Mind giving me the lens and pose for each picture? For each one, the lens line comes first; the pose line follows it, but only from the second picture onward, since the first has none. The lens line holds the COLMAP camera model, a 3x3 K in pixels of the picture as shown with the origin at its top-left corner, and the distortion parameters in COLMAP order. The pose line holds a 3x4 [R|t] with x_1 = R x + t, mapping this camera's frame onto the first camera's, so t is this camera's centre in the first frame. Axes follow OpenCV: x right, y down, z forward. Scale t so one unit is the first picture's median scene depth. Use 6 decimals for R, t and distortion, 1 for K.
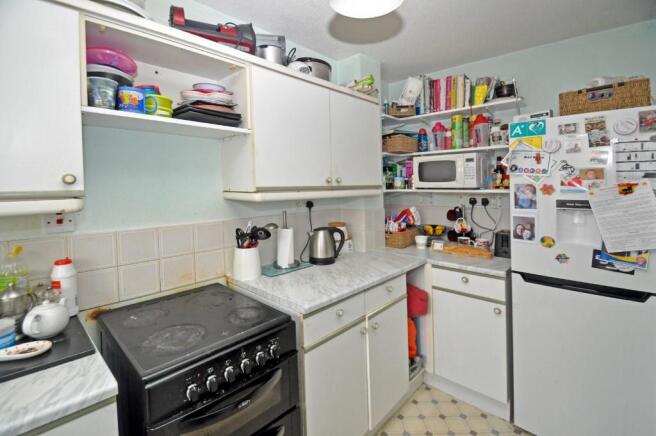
lens RADIAL K [[305.1, 0, 328.0], [0, 305.1, 218.0], [0, 0, 1]] dist [-0.004265, -0.000825]
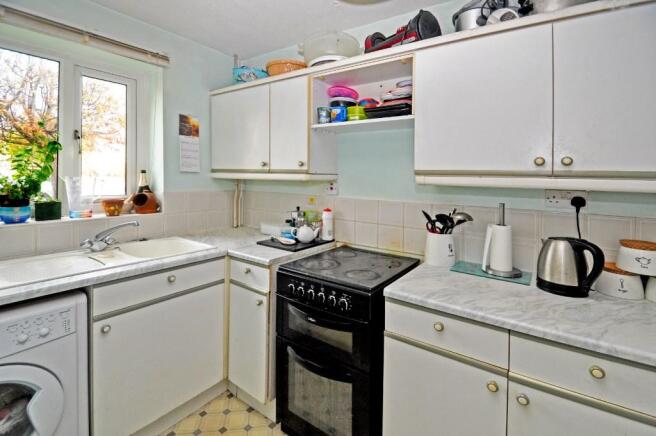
lens RADIAL K [[305.1, 0, 328.0], [0, 305.1, 218.0], [0, 0, 1]] dist [-0.004265, -0.000825]
pose [[0.143353, 0.142311, -0.979386, 0.802197], [-0.132617, 0.983444, 0.123489, -0.032467], [0.980746, 0.112181, 0.159853, 0.599649]]
